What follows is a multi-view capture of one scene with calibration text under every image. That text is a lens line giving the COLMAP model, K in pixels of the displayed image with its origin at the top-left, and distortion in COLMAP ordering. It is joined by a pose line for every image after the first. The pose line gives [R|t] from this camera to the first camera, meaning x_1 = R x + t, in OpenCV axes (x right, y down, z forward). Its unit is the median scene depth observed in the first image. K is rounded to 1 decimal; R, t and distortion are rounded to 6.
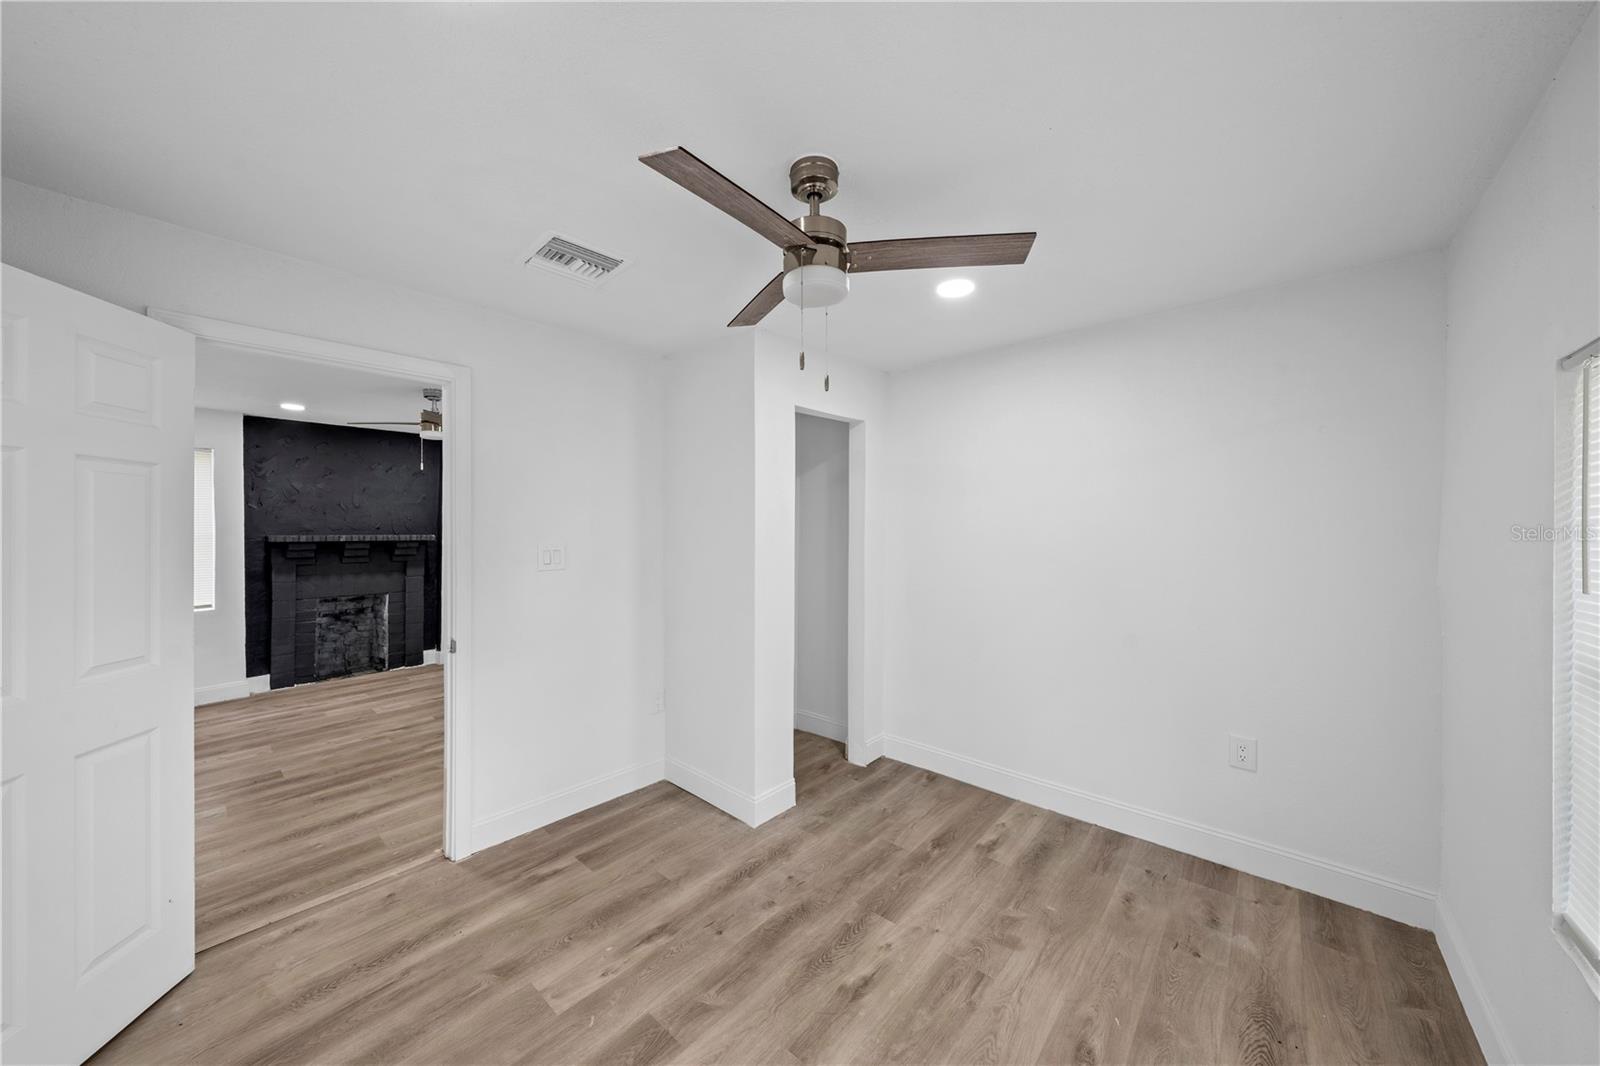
lens RADIAL K [[570.2, 0, 797.0], [0, 570.2, 532.4], [0, 0, 1]] dist [-0.004735, 0.001286]
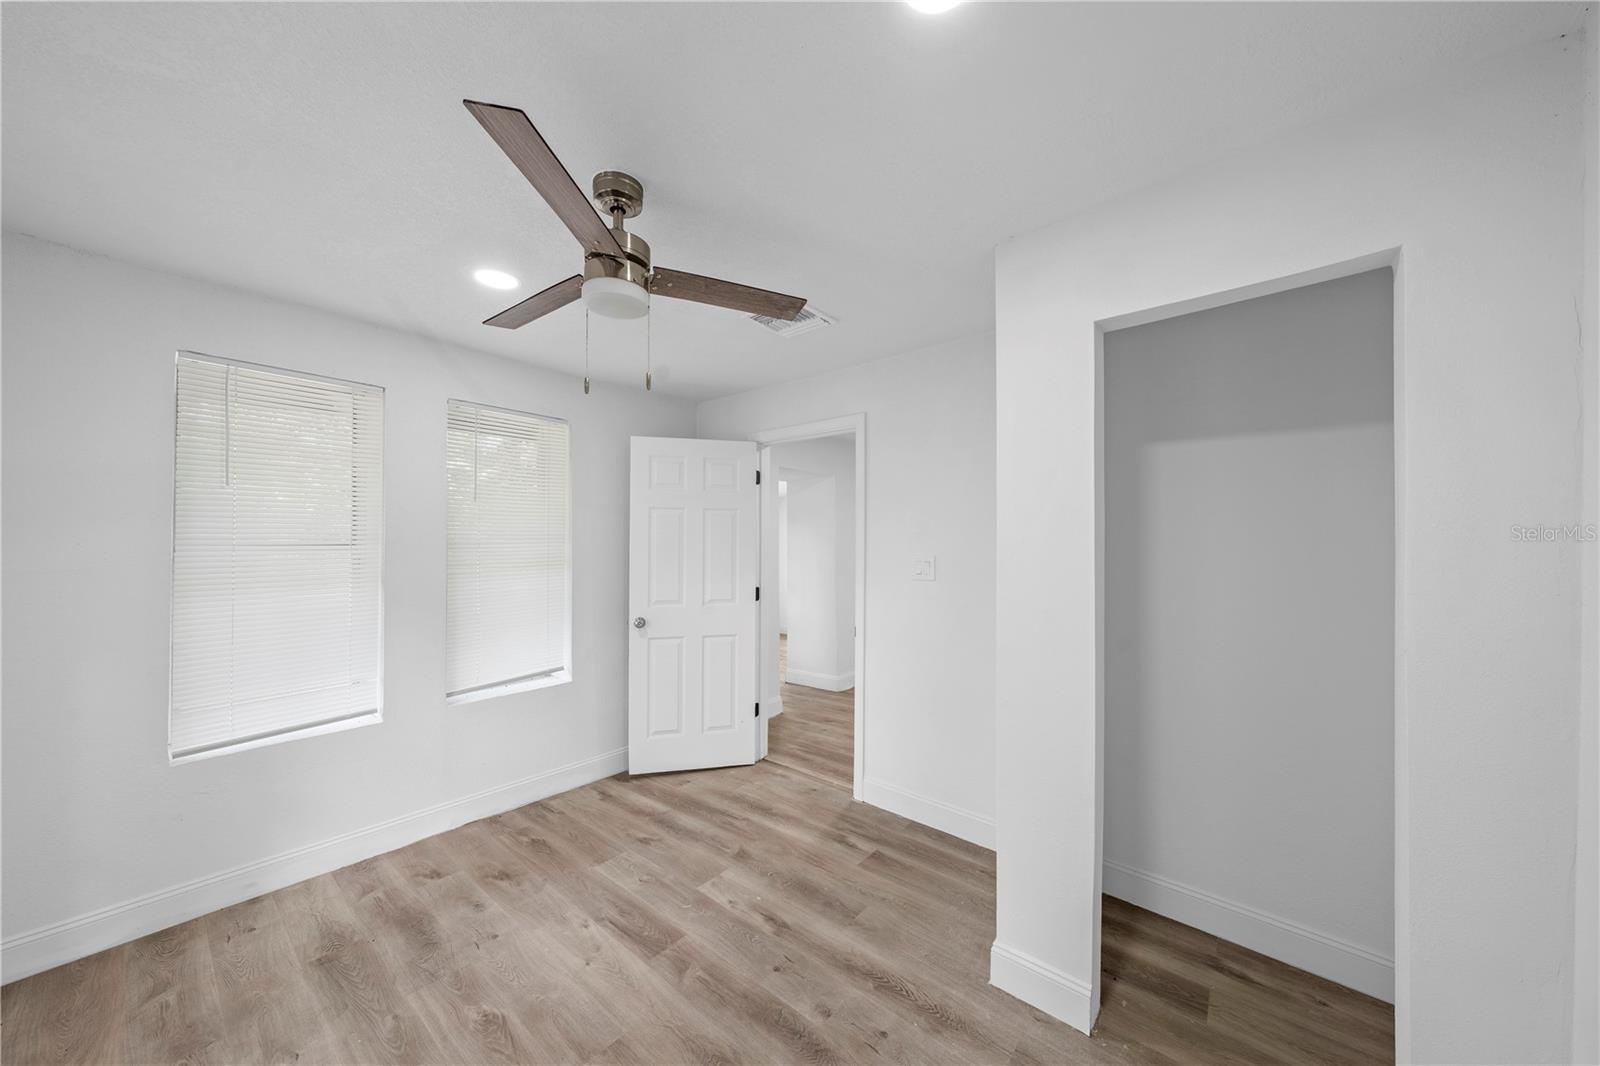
lens RADIAL K [[570.2, 0, 813.6], [0, 570.2, 539.0], [0, 0, 1]] dist [-0.004735, 0.001286]
pose [[0.002798, -0.000613, -0.999996, 0.800240], [-0.007859, 0.999969, -0.000635, -0.009803], [0.999965, 0.007861, 0.002793, 1.043435]]
